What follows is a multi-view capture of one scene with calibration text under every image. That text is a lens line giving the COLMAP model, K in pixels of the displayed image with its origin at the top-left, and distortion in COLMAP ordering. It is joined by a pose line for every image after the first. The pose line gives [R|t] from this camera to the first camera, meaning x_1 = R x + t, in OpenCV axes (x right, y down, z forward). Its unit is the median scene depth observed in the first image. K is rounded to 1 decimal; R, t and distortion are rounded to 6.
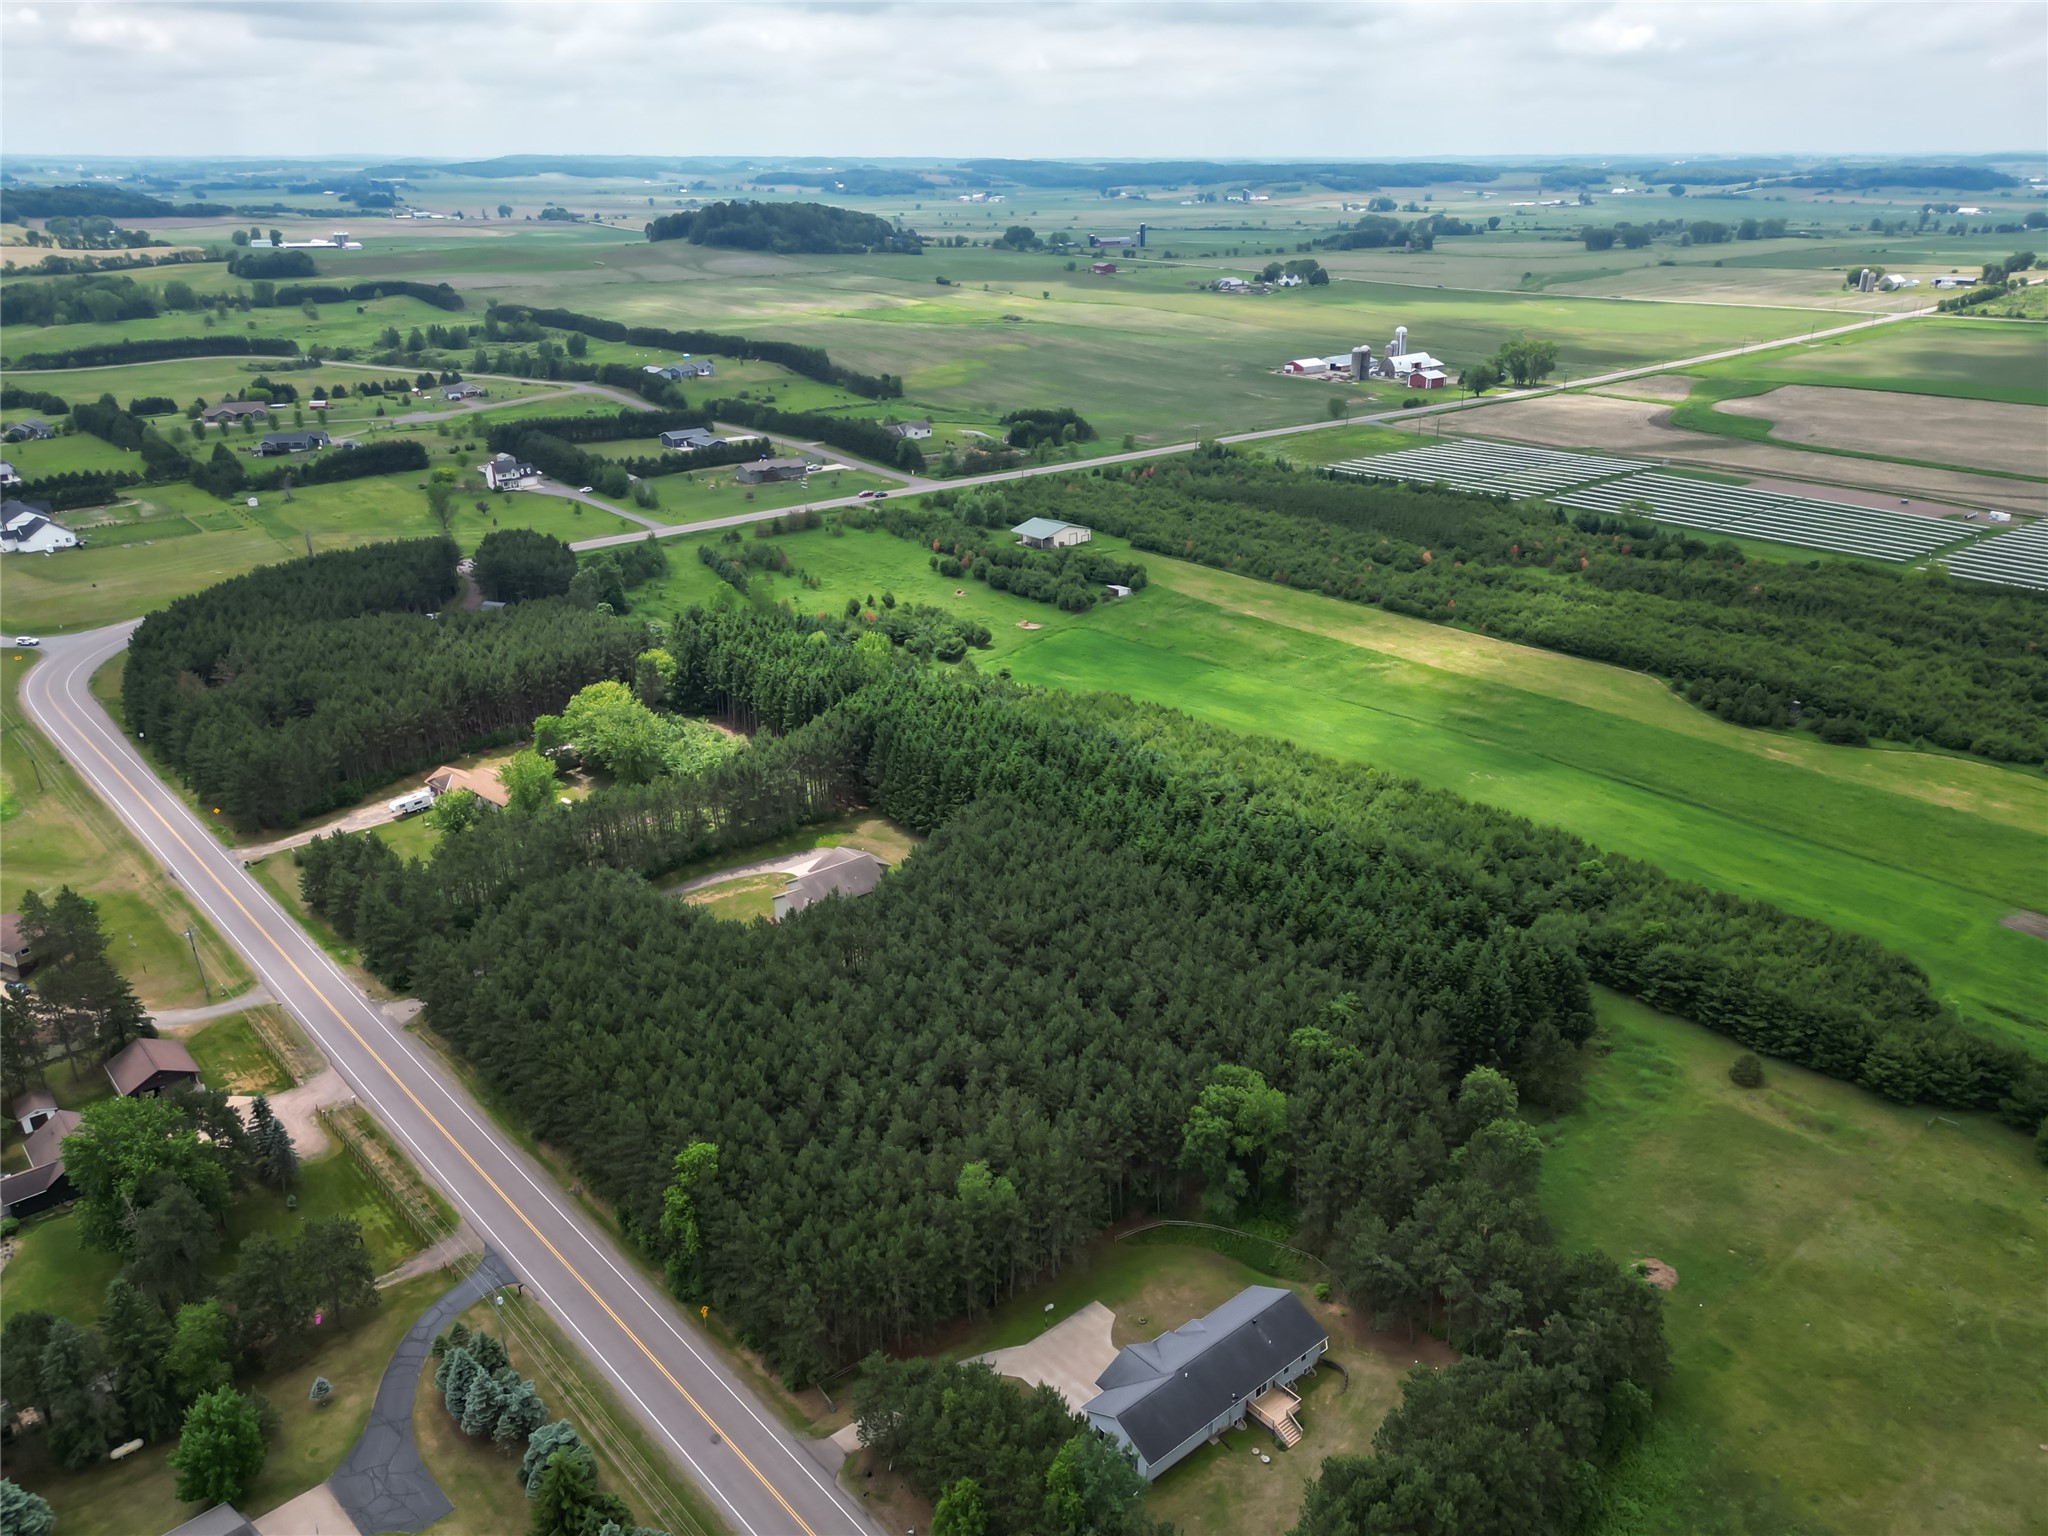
lens RADIAL K [[1538.3, 0, 1061.4], [0, 1538.3, 810.2], [0, 0, 1]] dist [0.068349, -0.089270]
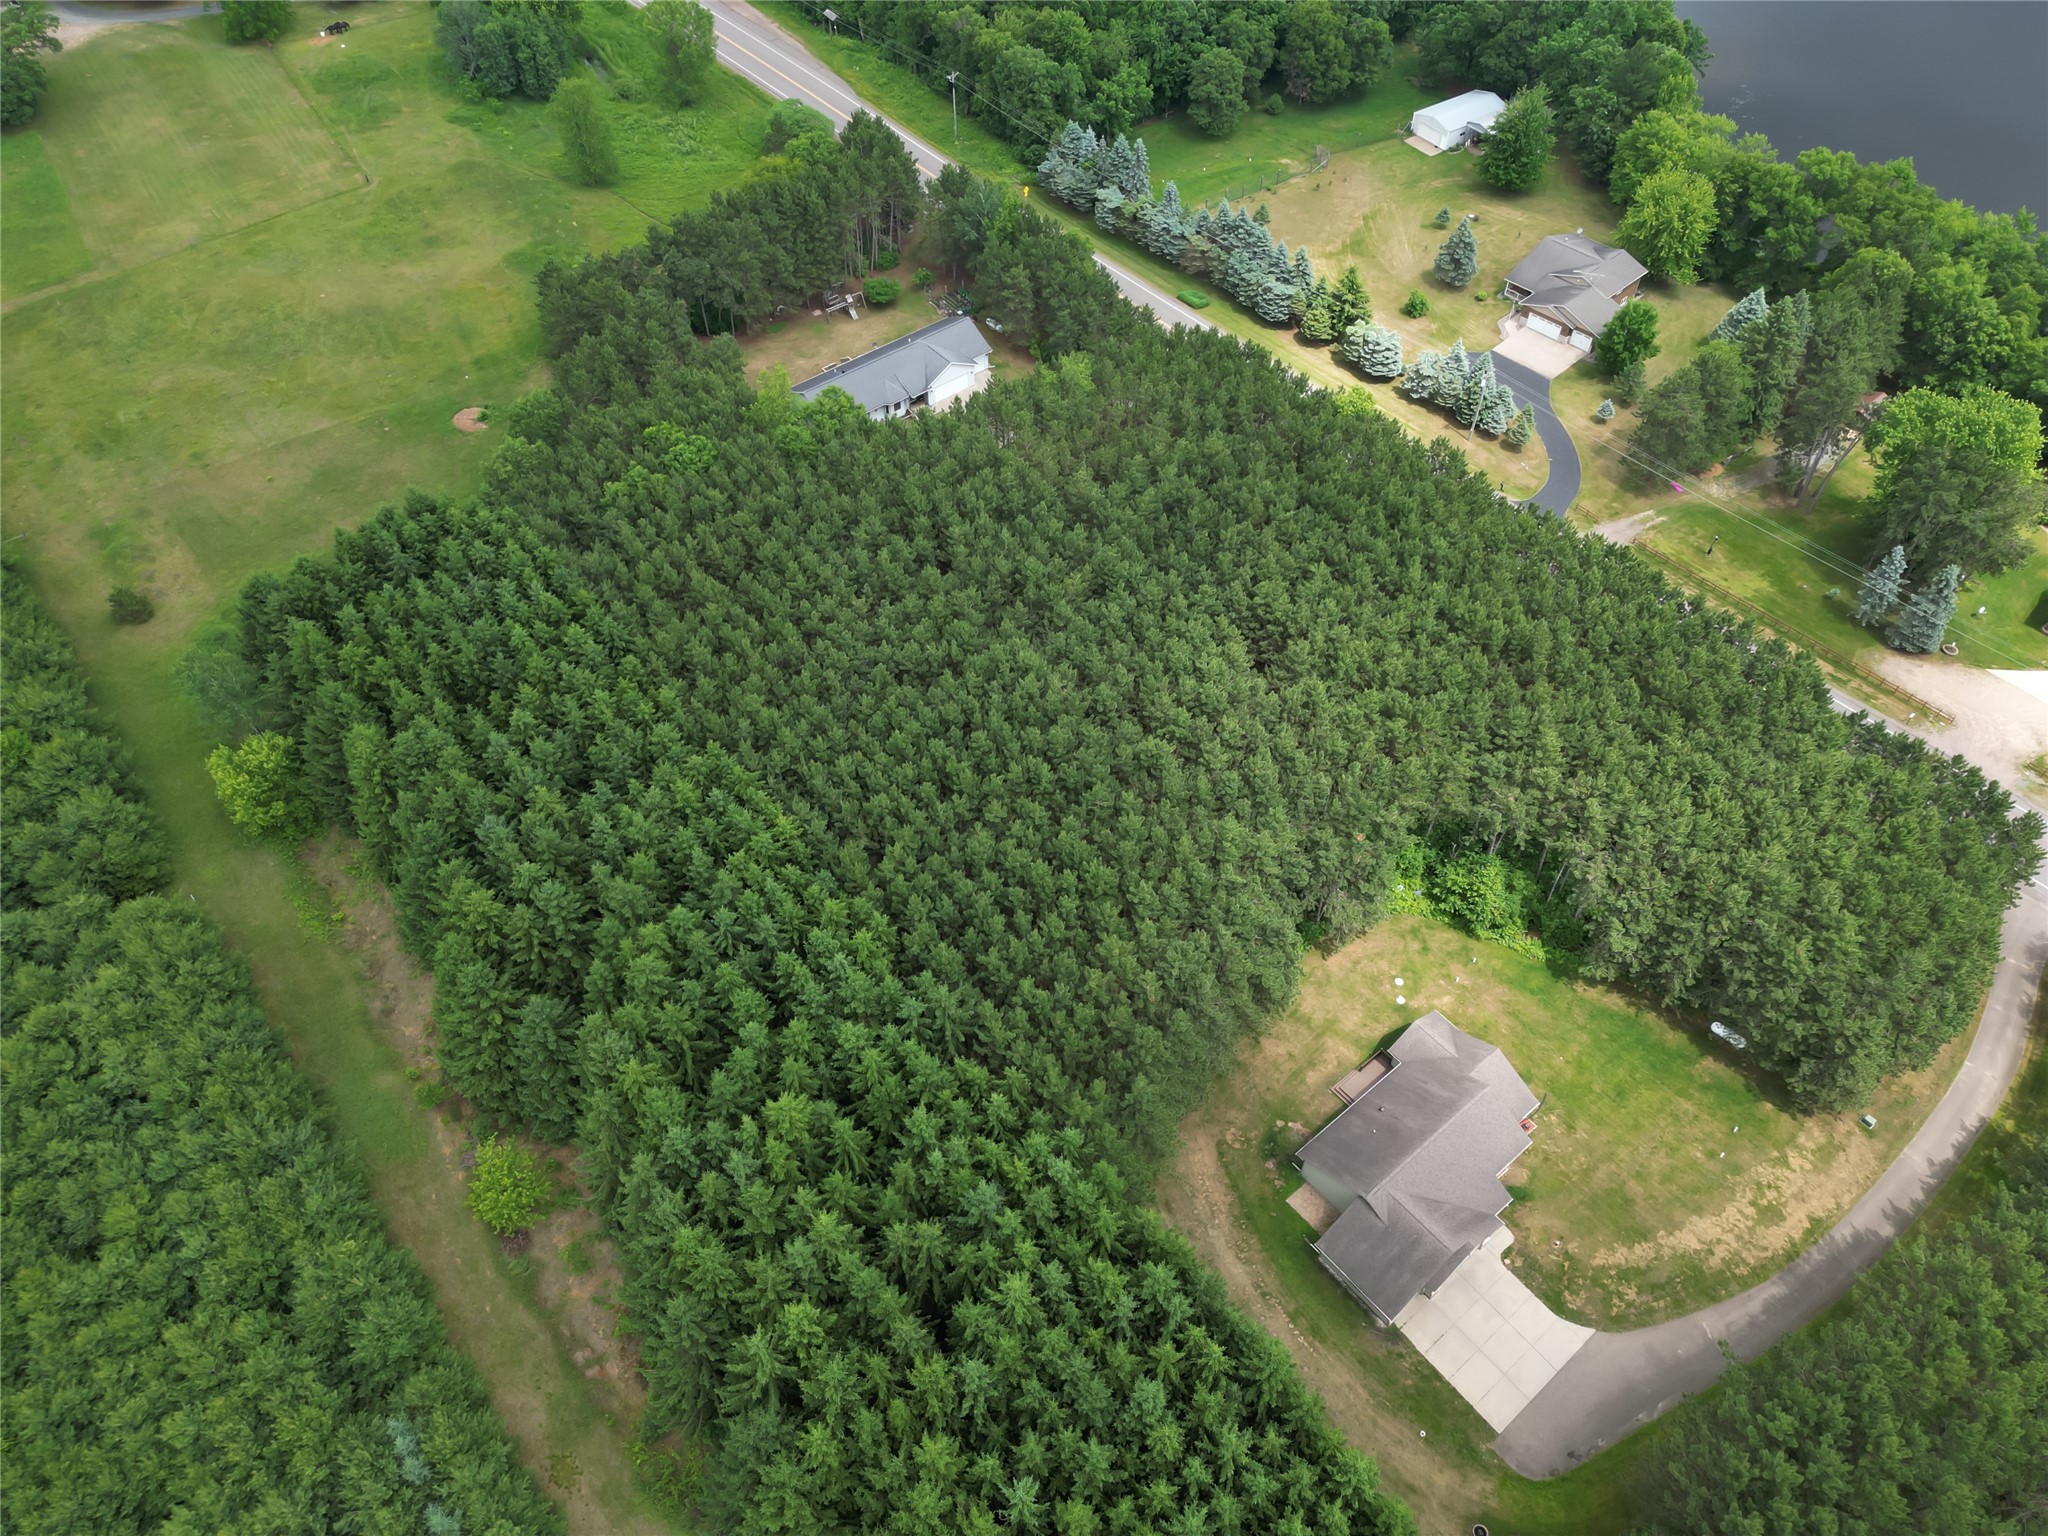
lens RADIAL K [[1414.4, 0, 1024.0], [0, 1414.4, 768.0], [0, 0, 1]] dist [0.098981, -0.110352]
pose [[-0.998791, -0.020008, 0.044909, -0.029204], [0.036923, 0.297862, 0.953895, -0.265165], [-0.032462, 0.954399, -0.296763, 0.667488]]
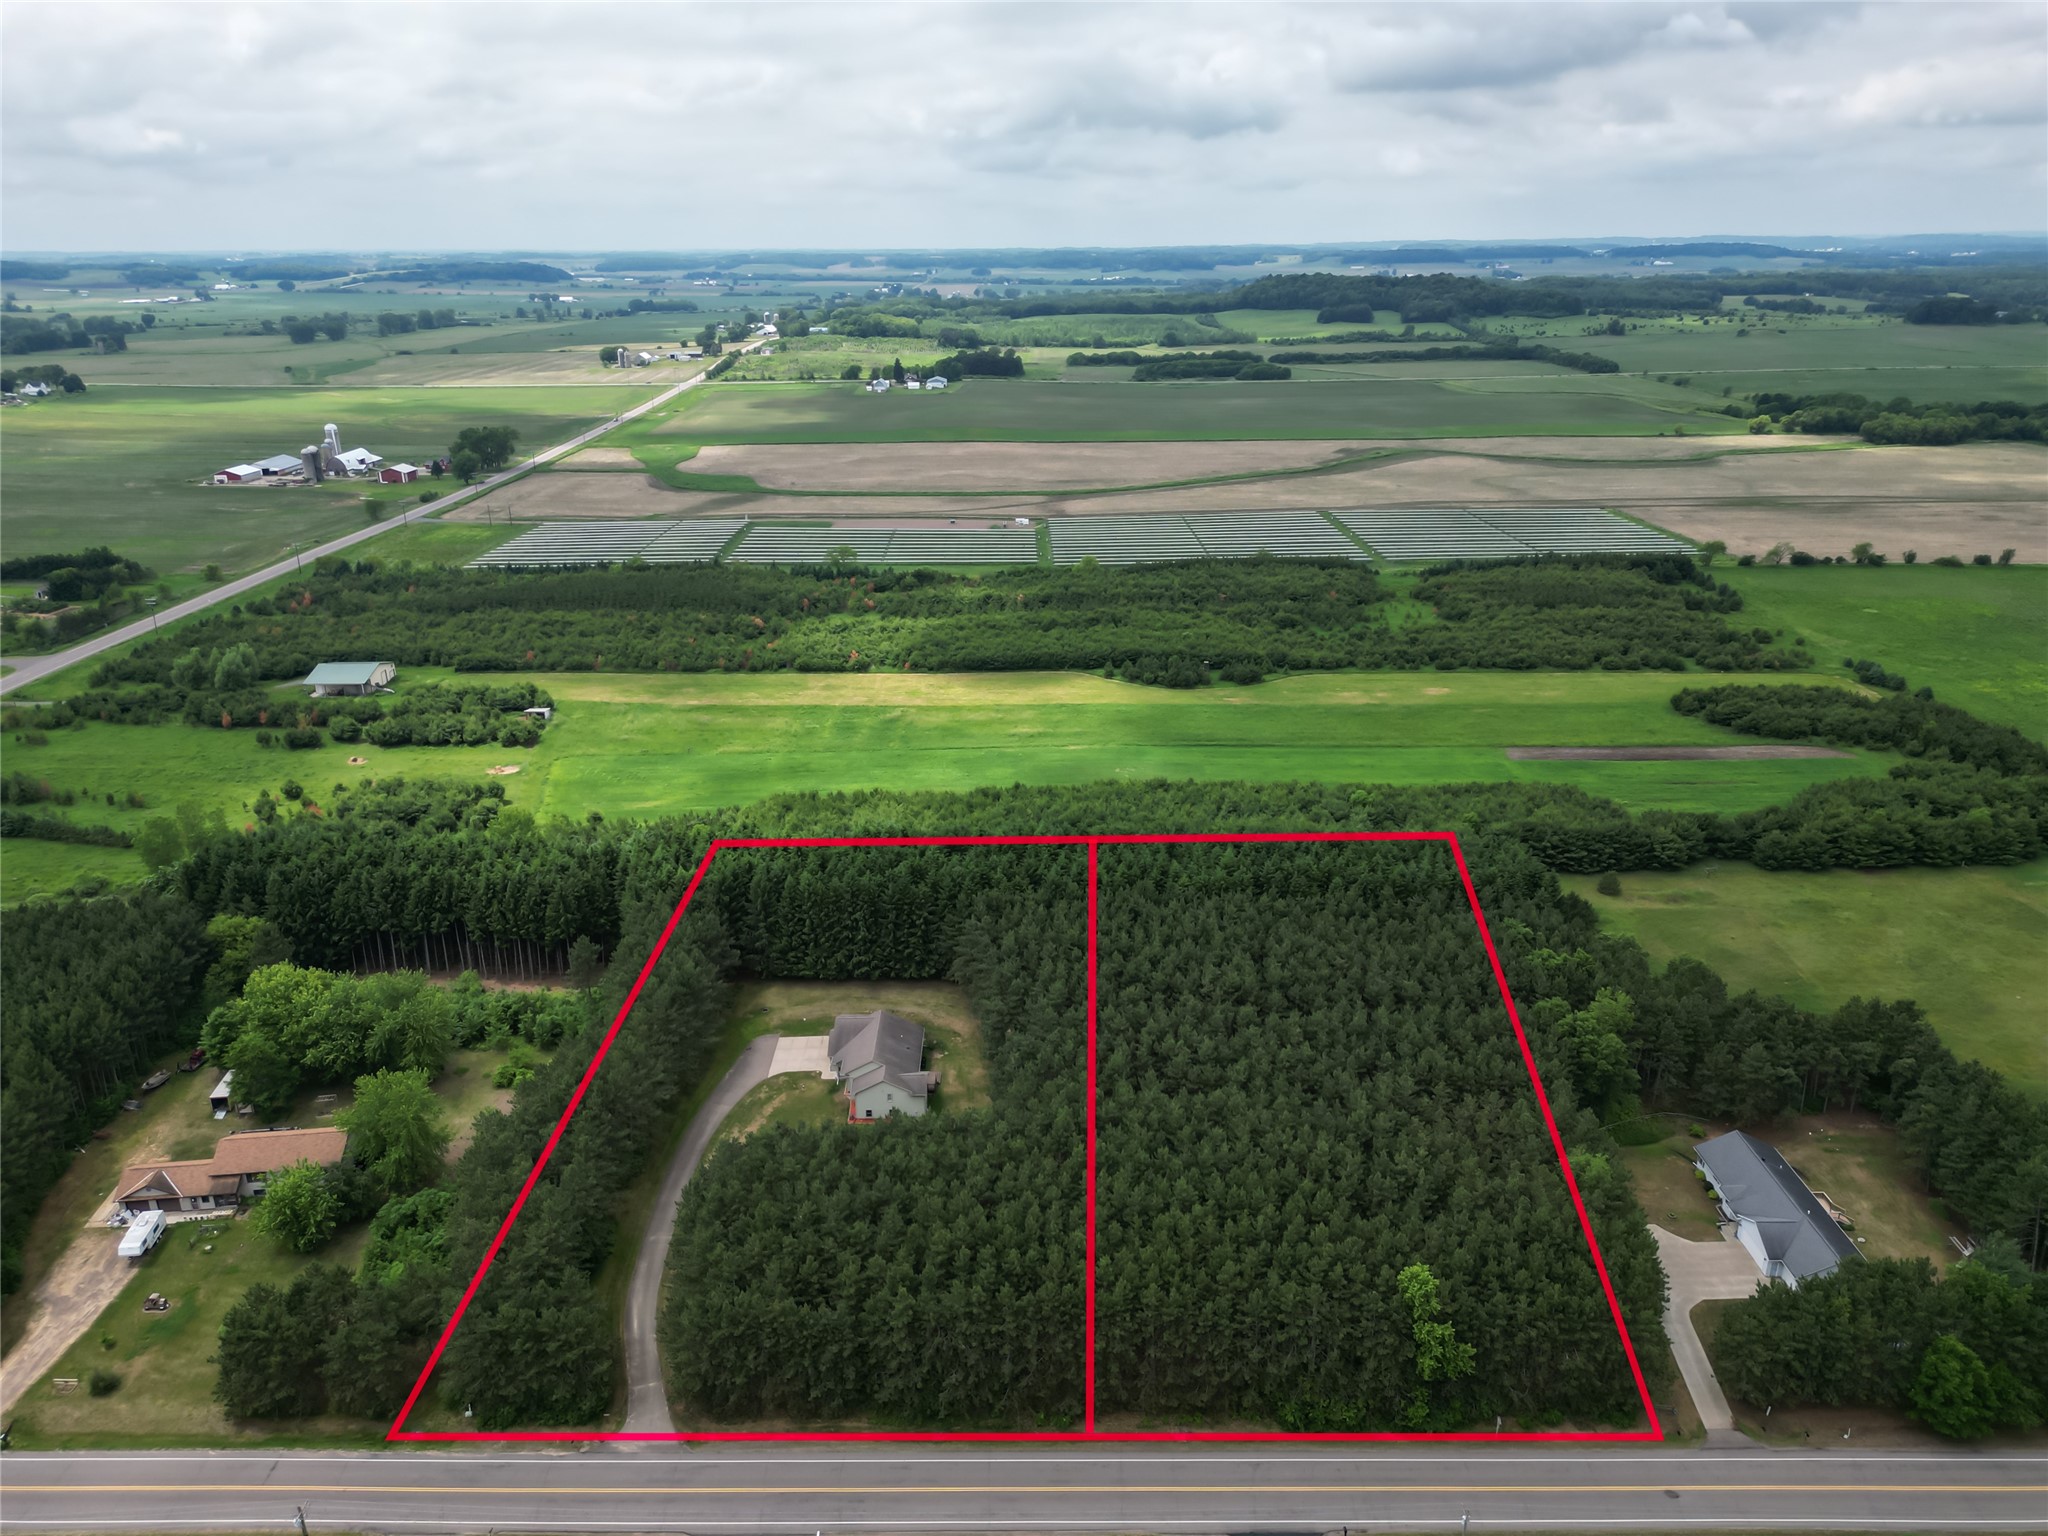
lens RADIAL K [[1444.1, 0, 1022.8], [0, 1444.1, 768.3], [0, 0, 1]] dist [0.075293, -0.074941]
pose [[0.664677, -0.253491, 0.702813, -0.415260], [0.295414, 0.953195, 0.064414, -0.089059], [-0.686247, 0.164807, 0.708452, 0.214718]]
